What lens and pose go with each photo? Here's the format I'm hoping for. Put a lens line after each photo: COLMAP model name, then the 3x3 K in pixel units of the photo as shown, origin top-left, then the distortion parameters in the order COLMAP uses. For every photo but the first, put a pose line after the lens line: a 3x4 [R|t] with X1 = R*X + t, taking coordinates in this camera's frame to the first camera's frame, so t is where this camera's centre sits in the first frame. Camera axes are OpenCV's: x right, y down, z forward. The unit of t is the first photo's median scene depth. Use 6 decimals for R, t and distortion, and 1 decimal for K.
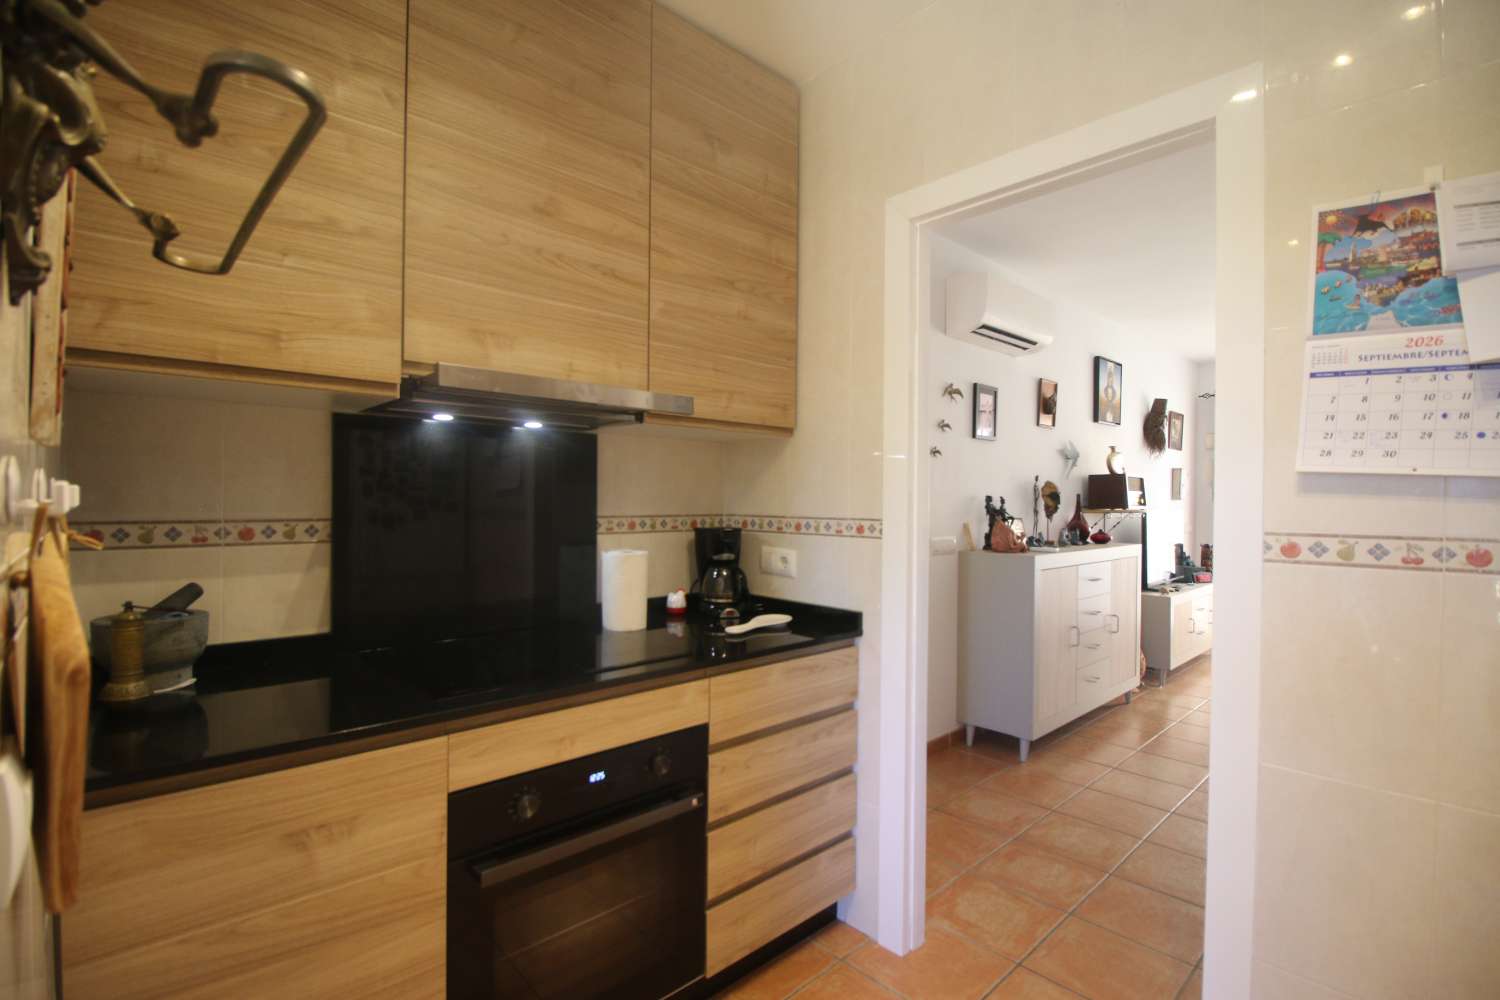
lens RADIAL K [[694.3, 0, 749.5], [0, 694.3, 502.1], [0, 0, 1]] dist [-0.005692, -0.009583]
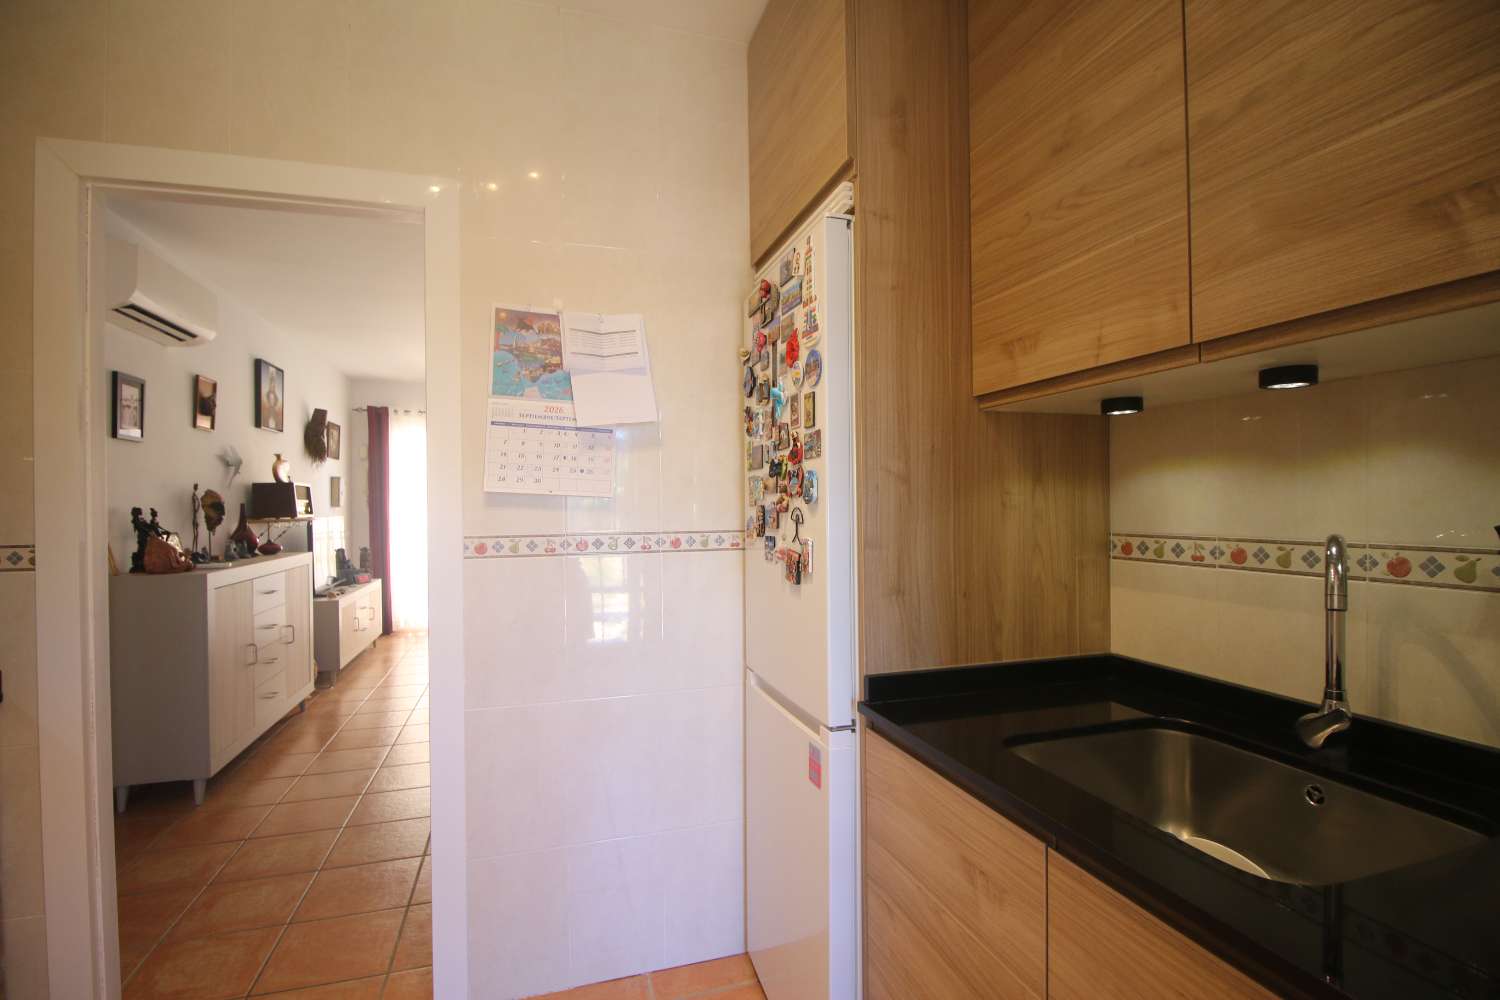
lens RADIAL K [[694.3, 0, 744.2], [0, 694.3, 504.2], [0, 0, 1]] dist [-0.005692, -0.009583]
pose [[0.444293, -0.013932, 0.895773, -0.071822], [0.017216, 0.999827, 0.007012, -0.006482], [-0.895716, 0.012306, 0.444457, -0.027254]]
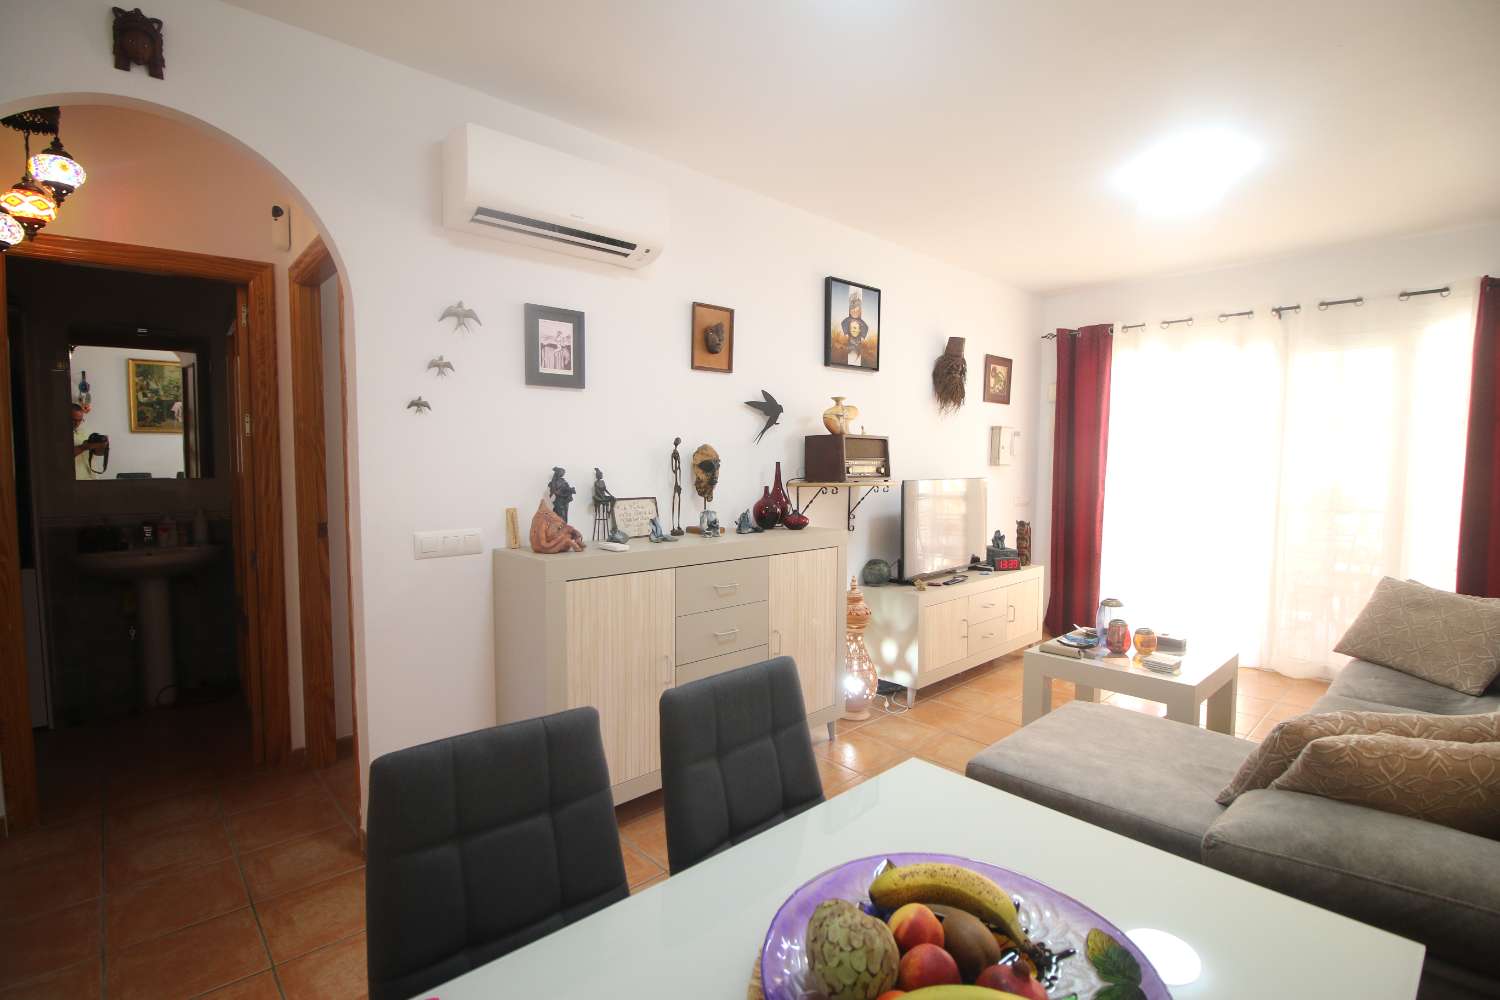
lens RADIAL K [[694.3, 0, 751.1], [0, 694.3, 499.1], [0, 0, 1]] dist [-0.005692, -0.009583]
pose [[0.999898, -0.014276, -0.000017, 0.531292], [0.014262, 0.998874, 0.045254, -0.007196], [-0.000629, -0.045250, 0.998975, 0.303821]]
